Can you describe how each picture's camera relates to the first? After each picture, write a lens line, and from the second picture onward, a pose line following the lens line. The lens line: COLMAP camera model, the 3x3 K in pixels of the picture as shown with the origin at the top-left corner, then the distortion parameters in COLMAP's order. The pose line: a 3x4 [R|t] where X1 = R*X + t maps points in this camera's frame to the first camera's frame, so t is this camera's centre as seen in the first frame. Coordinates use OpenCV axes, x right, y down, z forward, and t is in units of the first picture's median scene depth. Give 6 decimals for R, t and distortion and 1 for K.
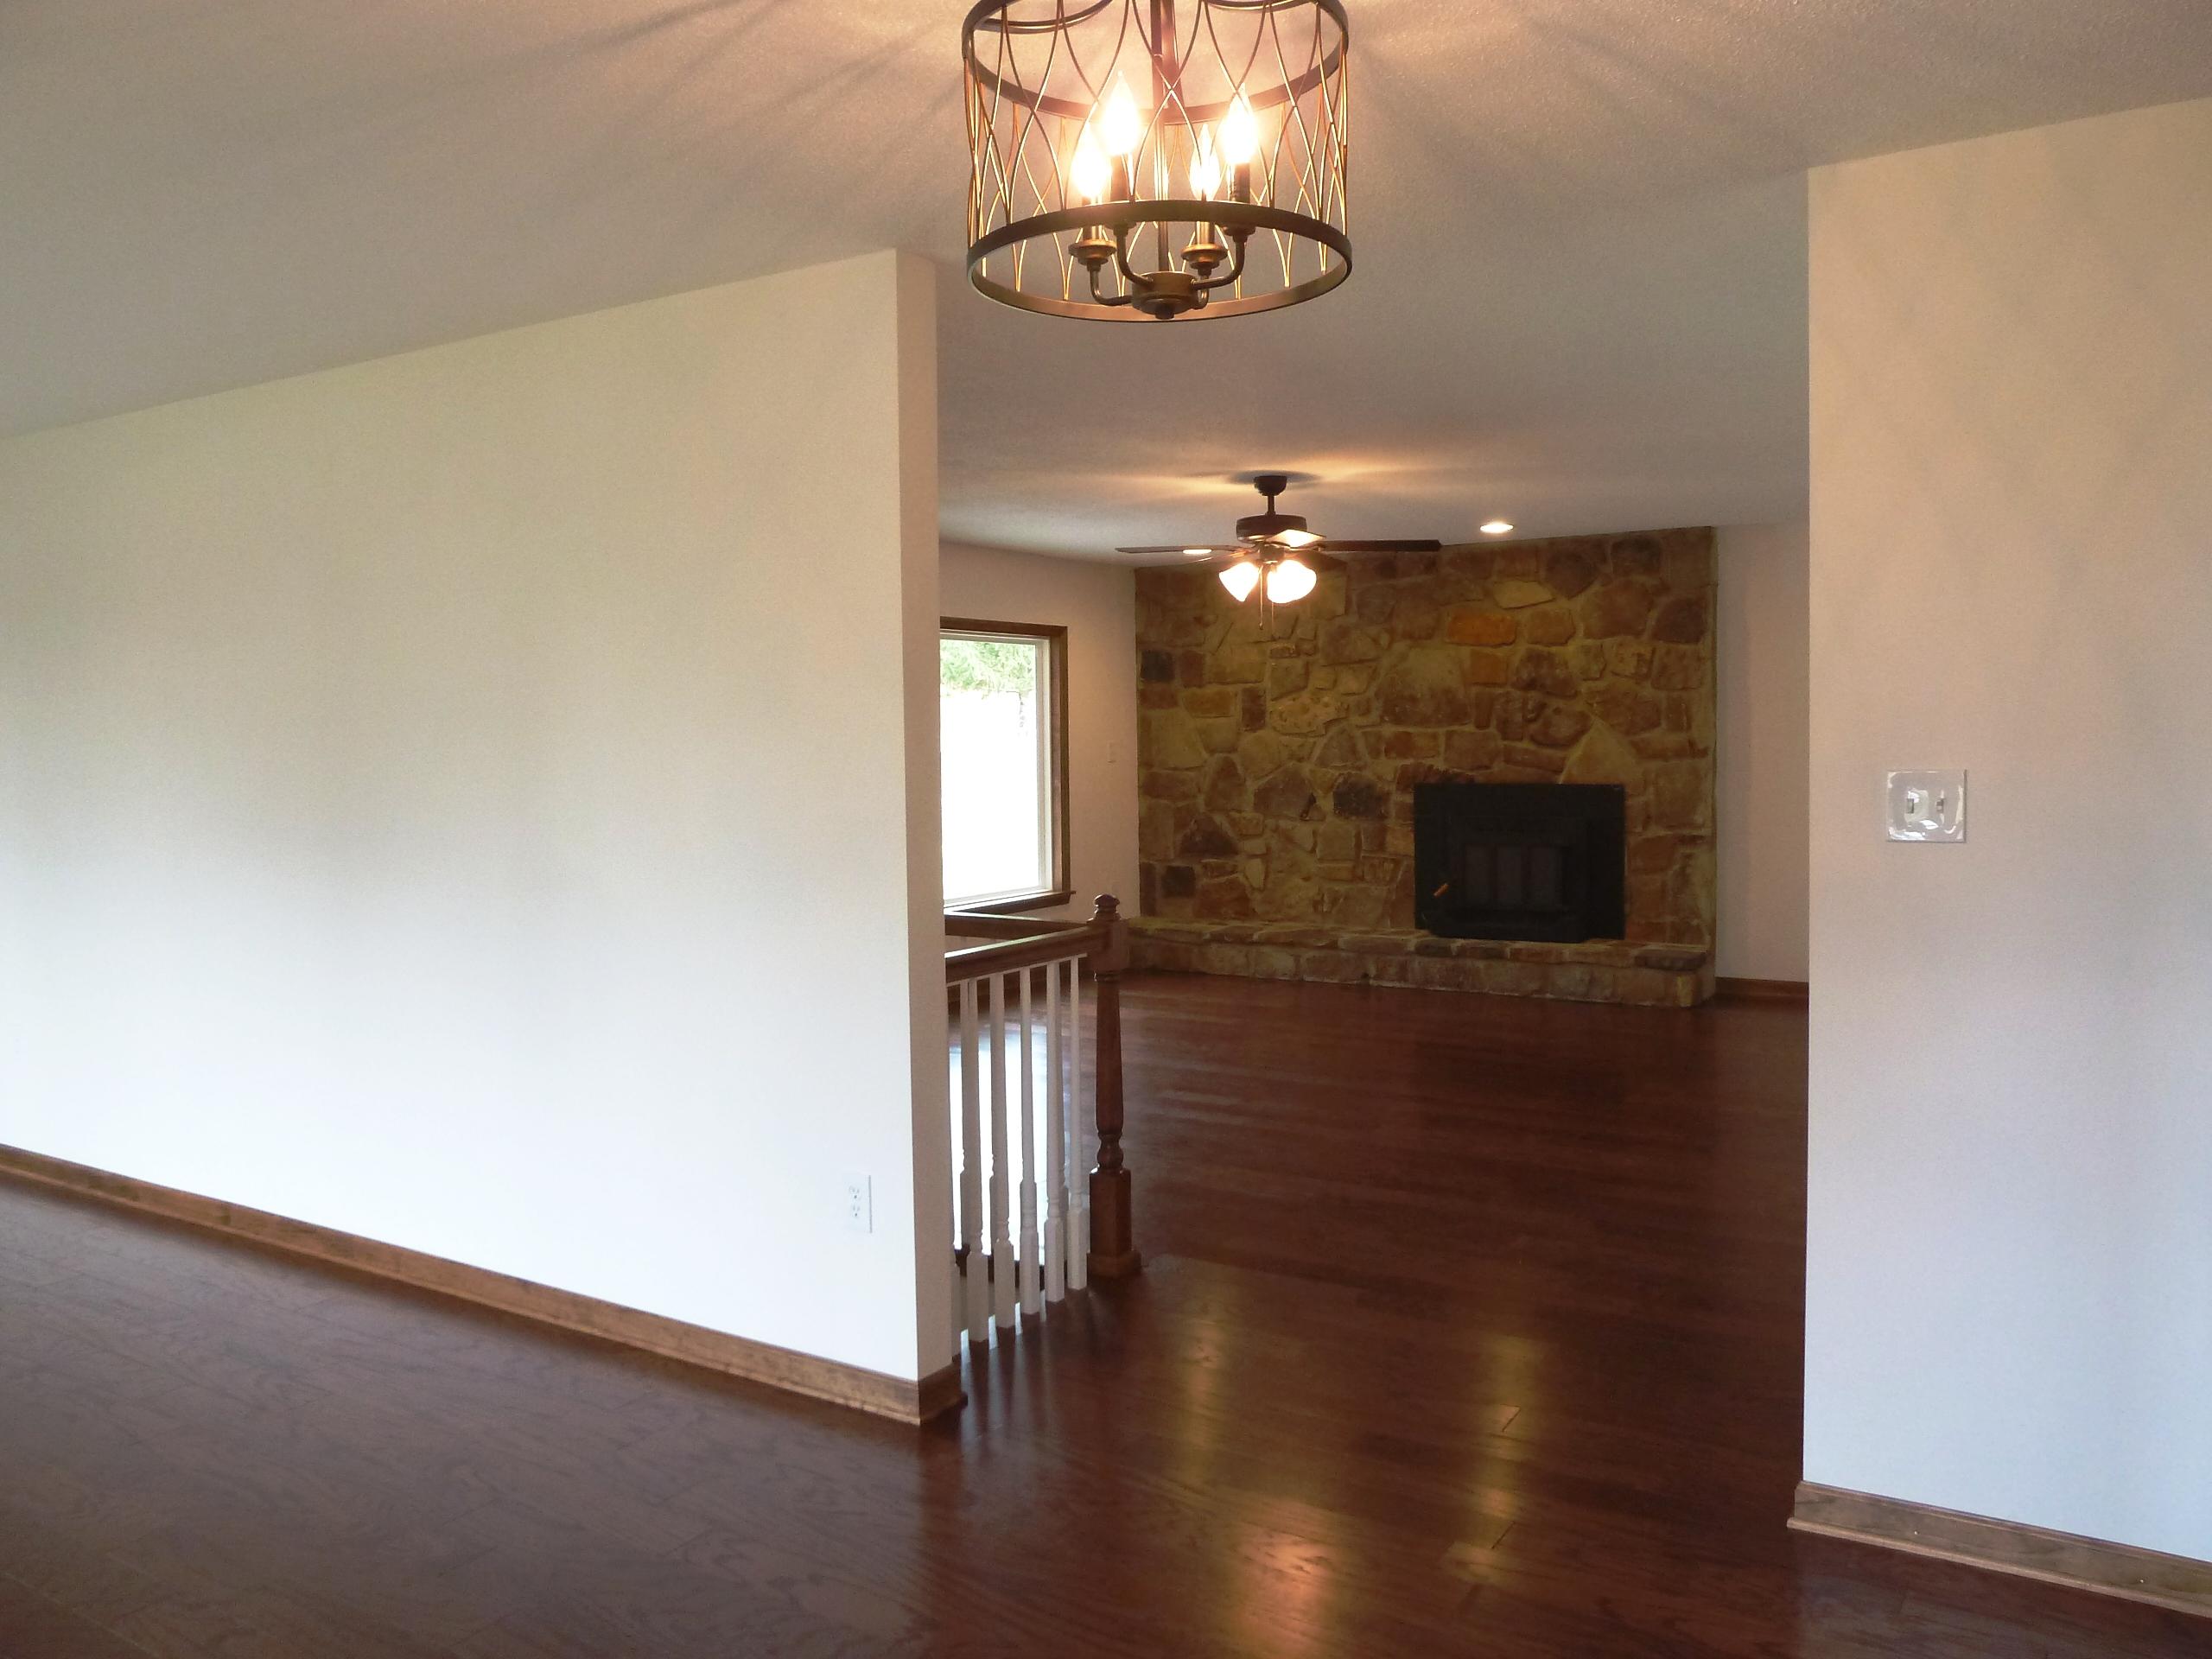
lens RADIAL K [[1655.8, 0, 1106.0], [0, 1655.8, 829.5], [0, 0, 1]] dist [-0.032868, 0.007928]
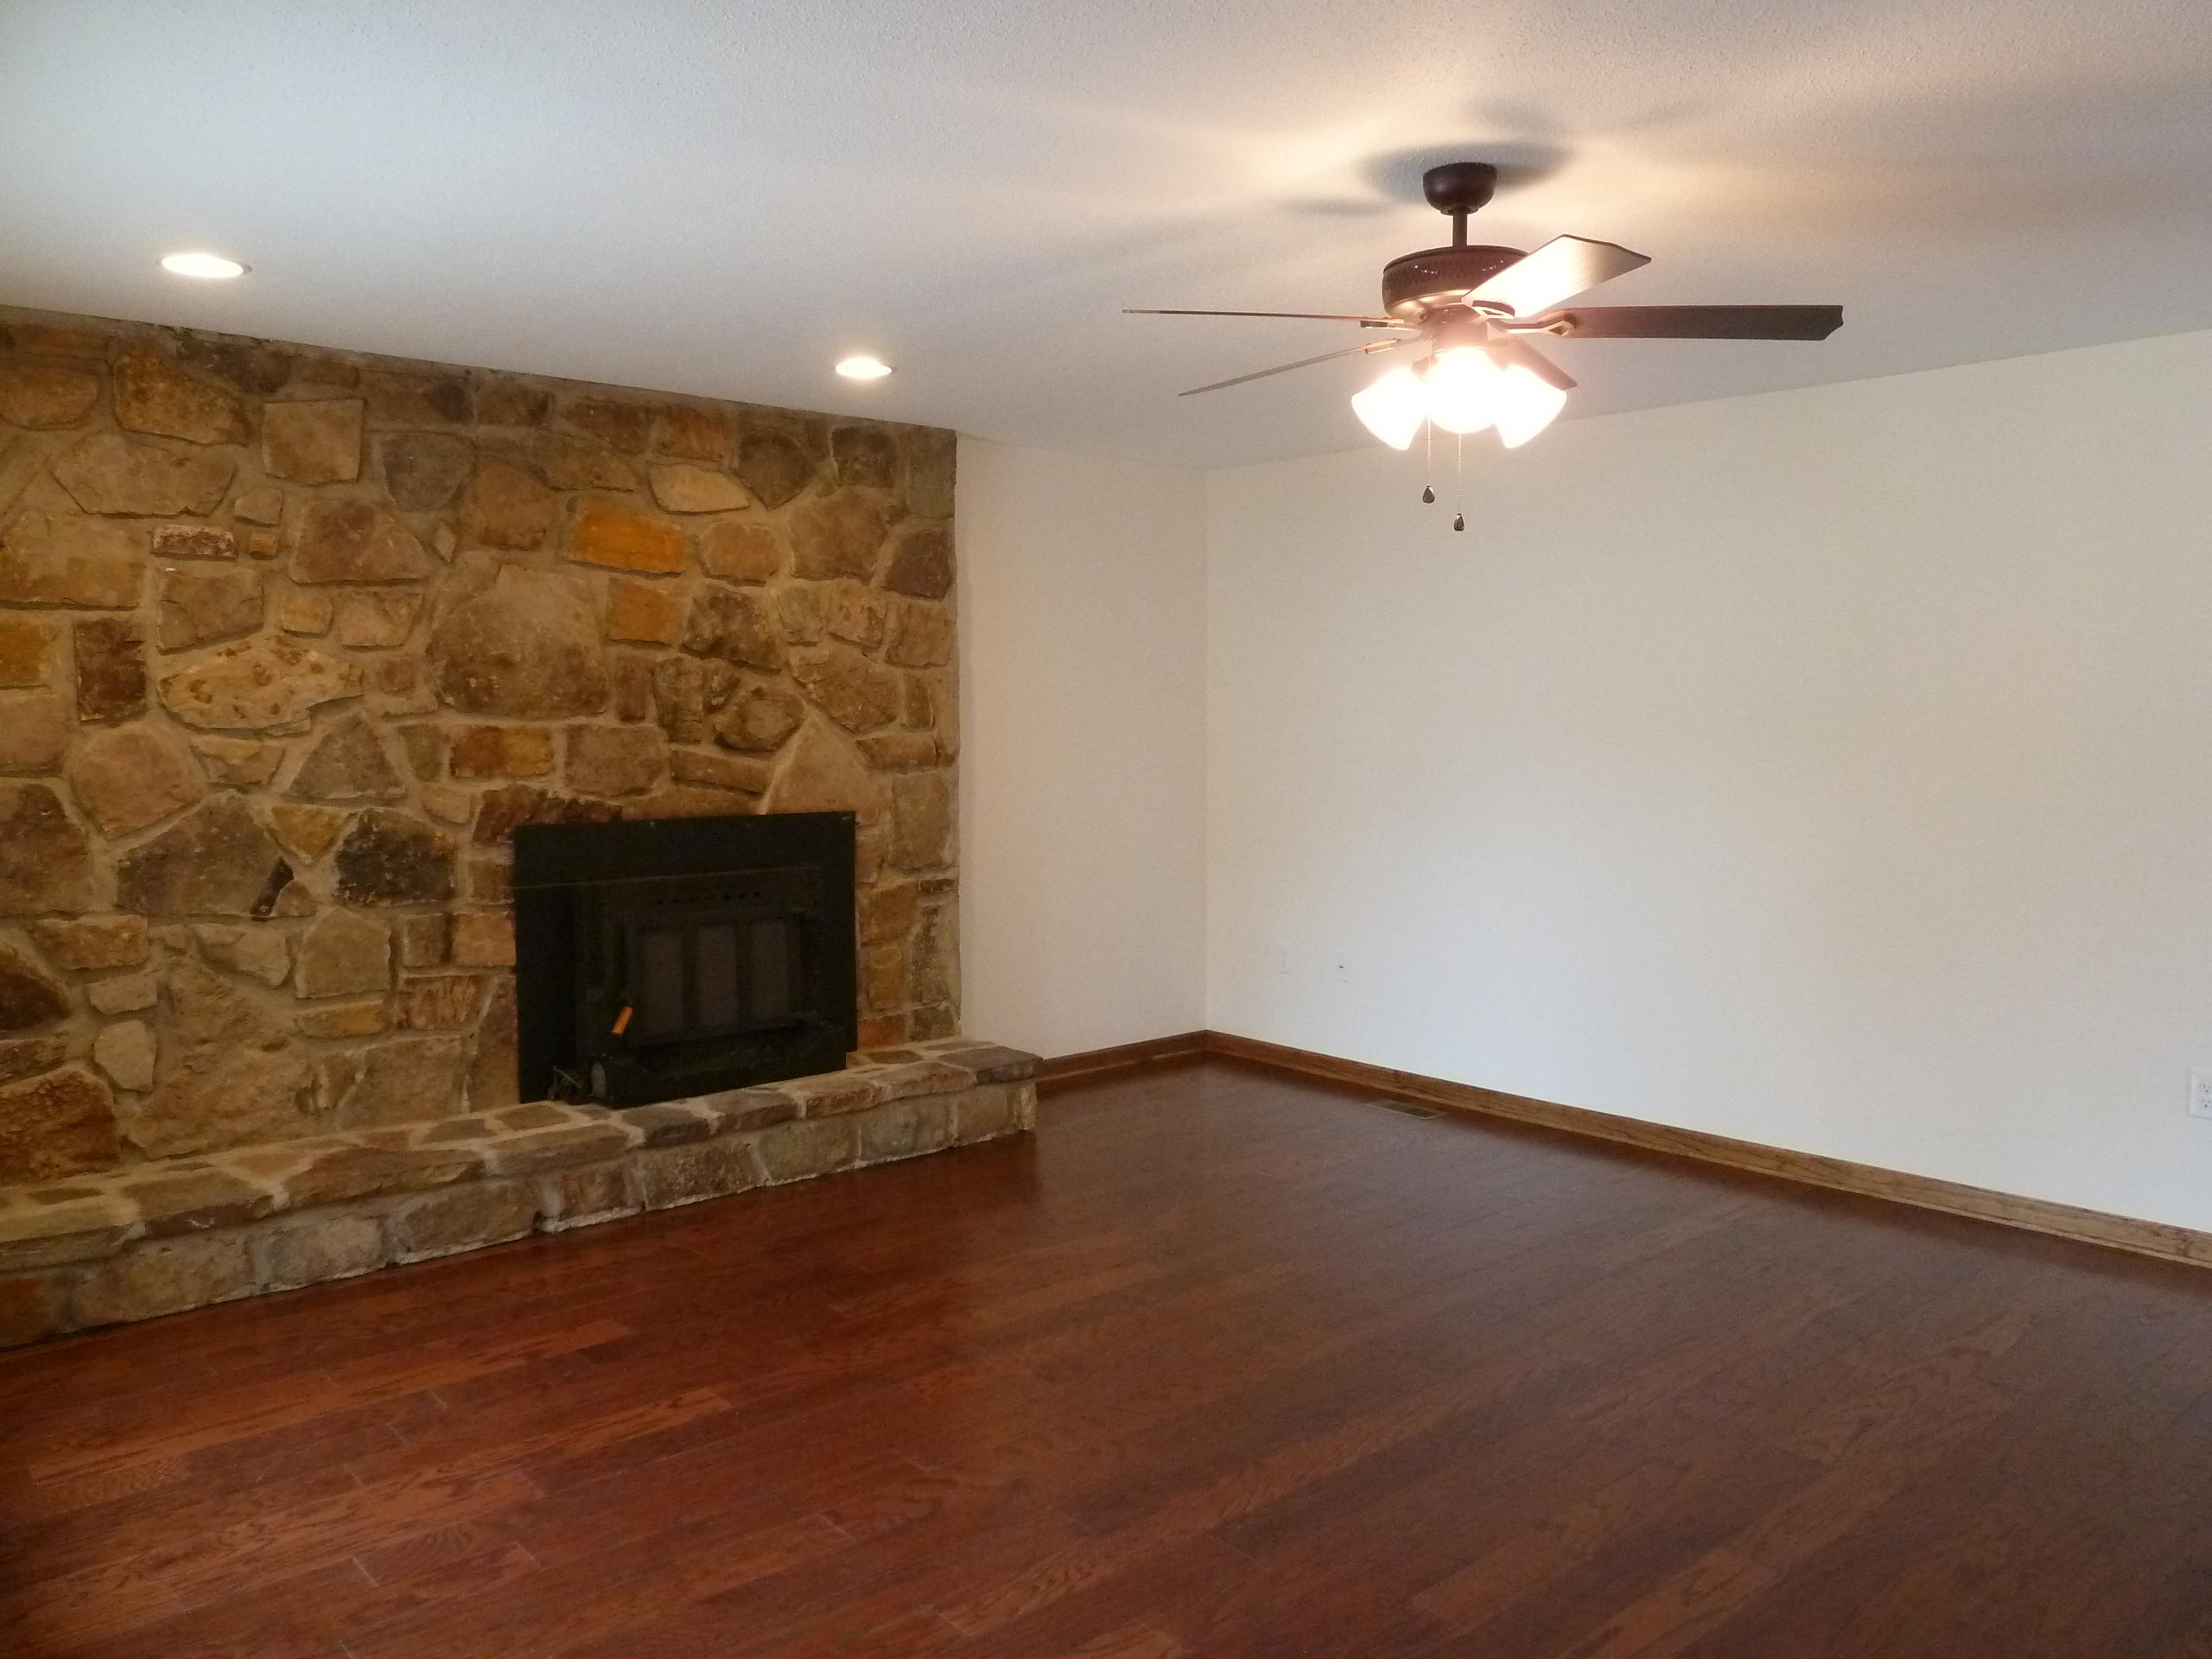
lens RADIAL K [[1655.8, 0, 1106.0], [0, 1655.8, 829.5], [0, 0, 1]] dist [-0.032868, 0.007928]
pose [[0.280399, -0.053251, 0.958405, -0.259407], [0.052266, 0.997826, 0.040150, -0.038184], [-0.958460, 0.038834, 0.282572, 0.678819]]
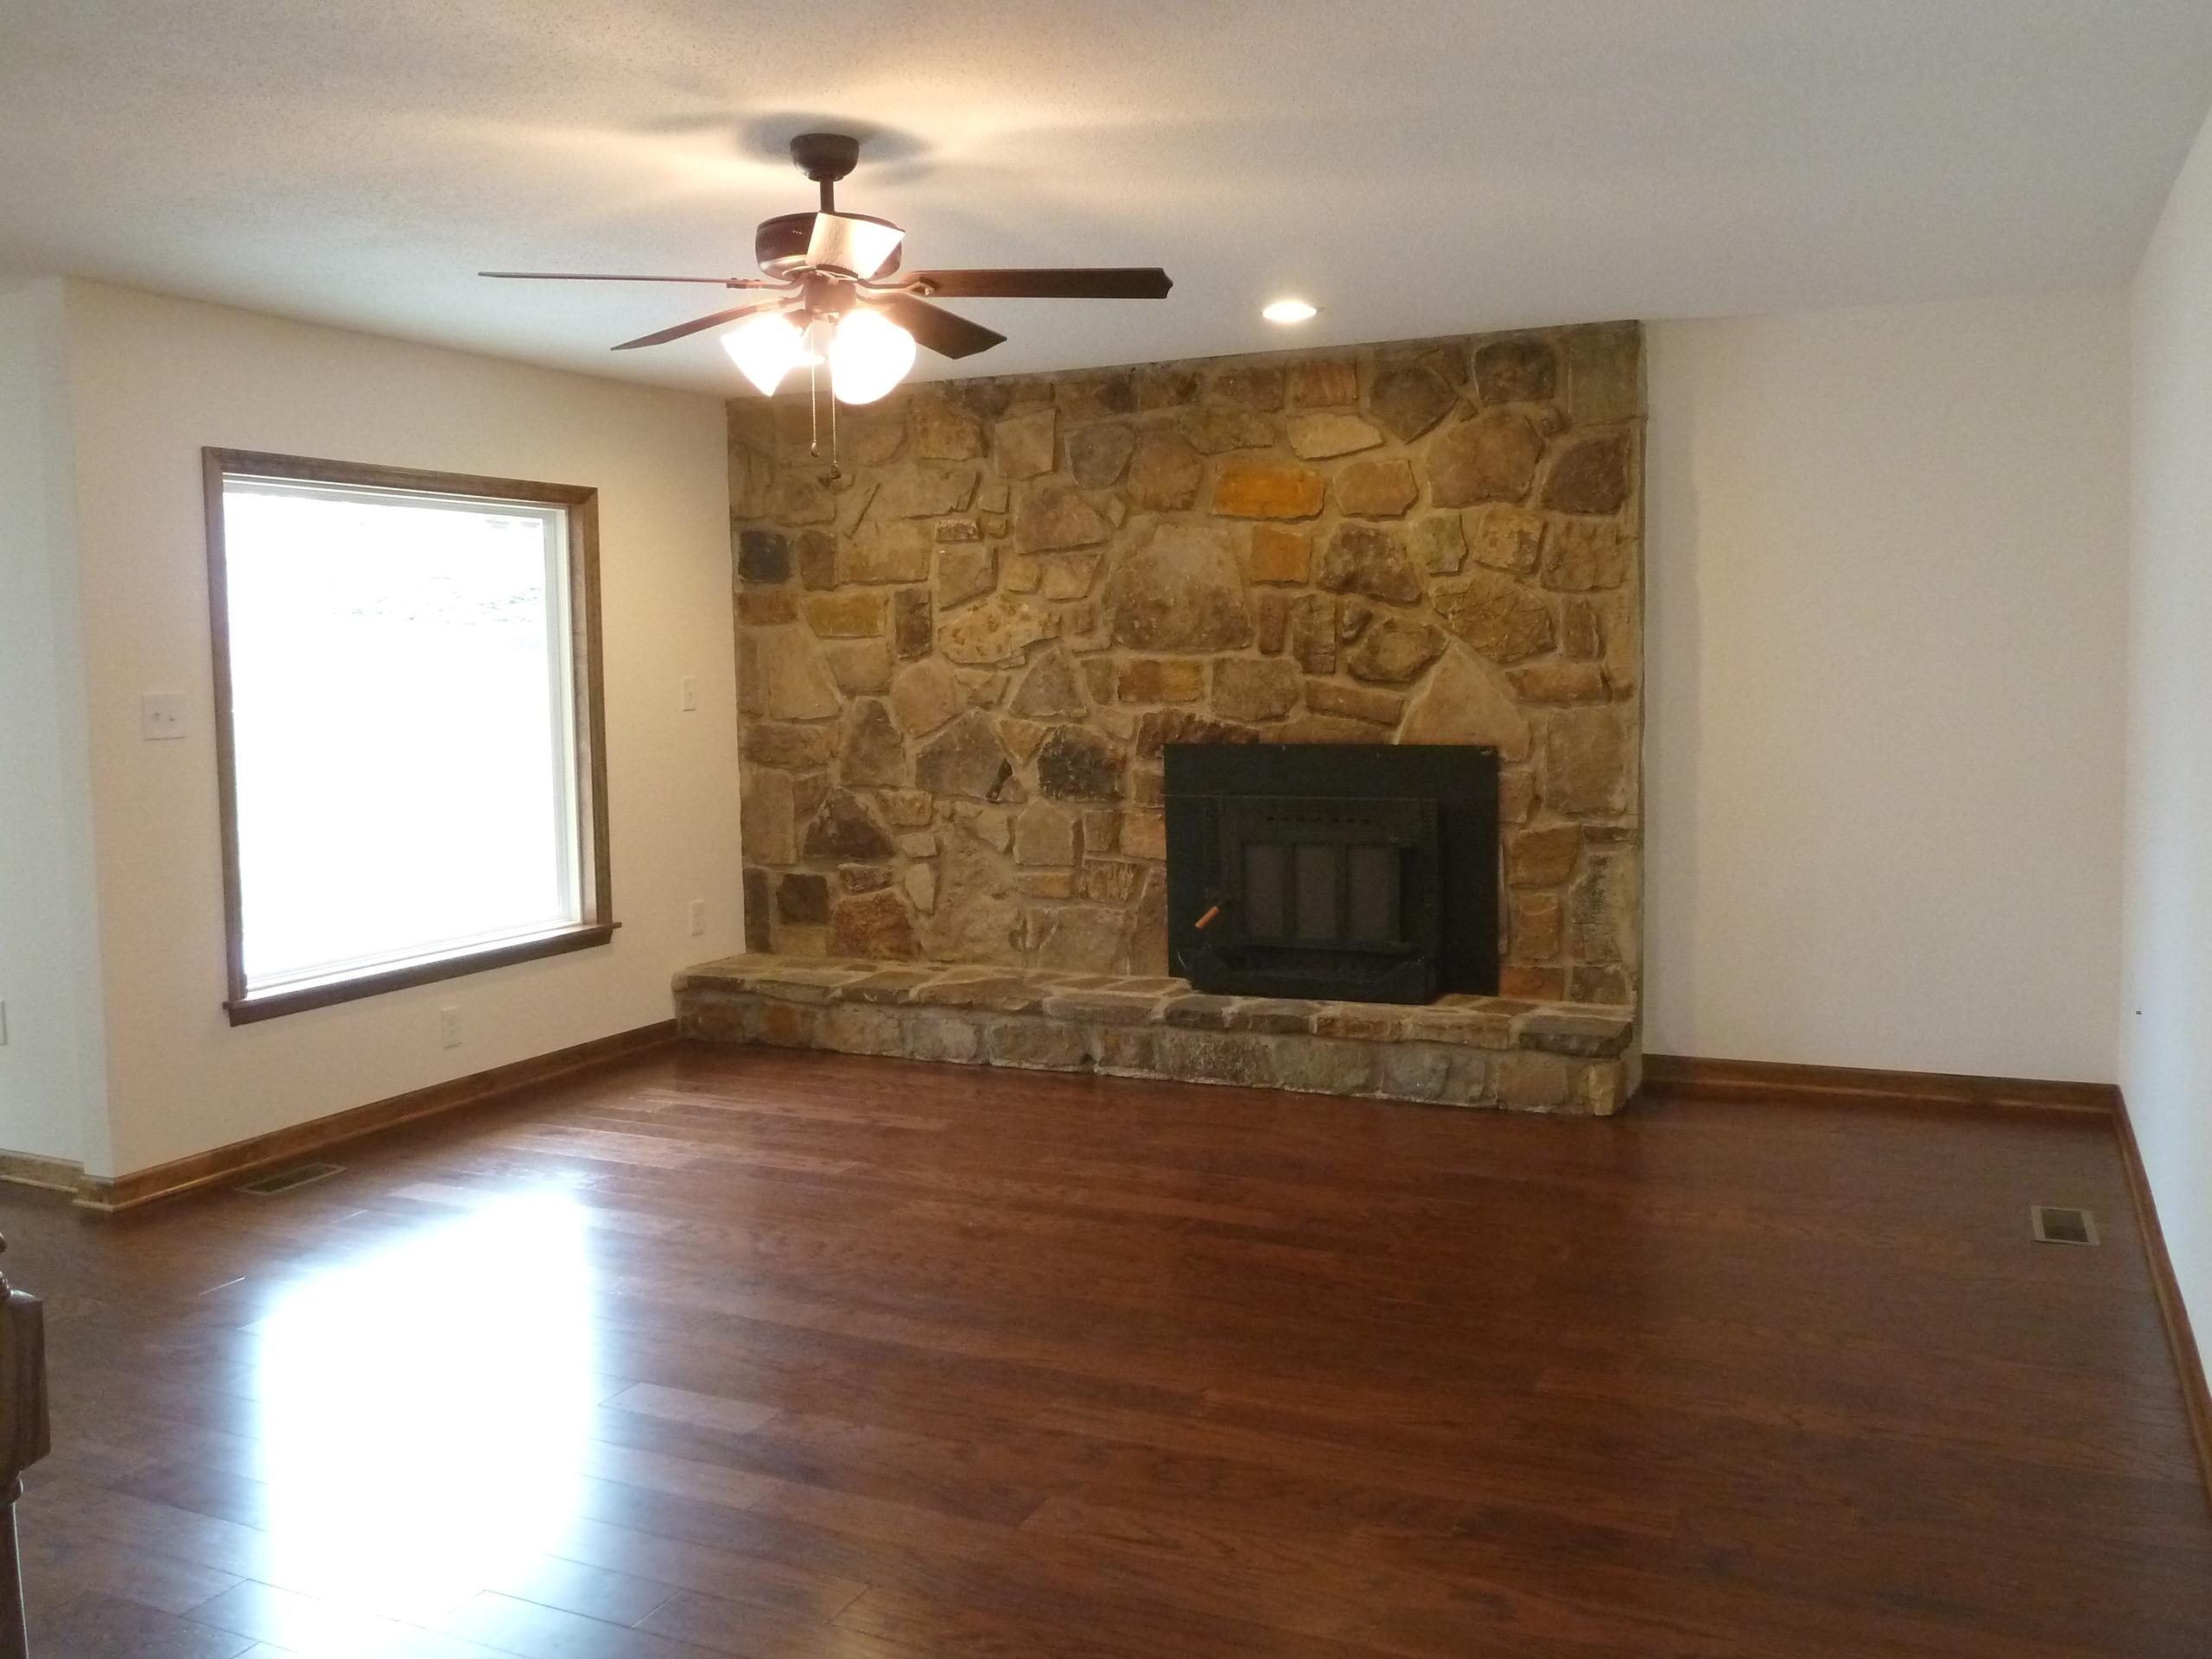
lens RADIAL K [[1883.3, 0, 1106.9], [0, 1883.3, 821.5], [0, 0, 1]] dist [-0.010595, -0.000667]
pose [[0.992015, -0.013146, 0.125433, 0.076050], [0.009726, 0.999565, 0.027834, -0.018666], [-0.125744, -0.026392, 0.991712, 0.301637]]
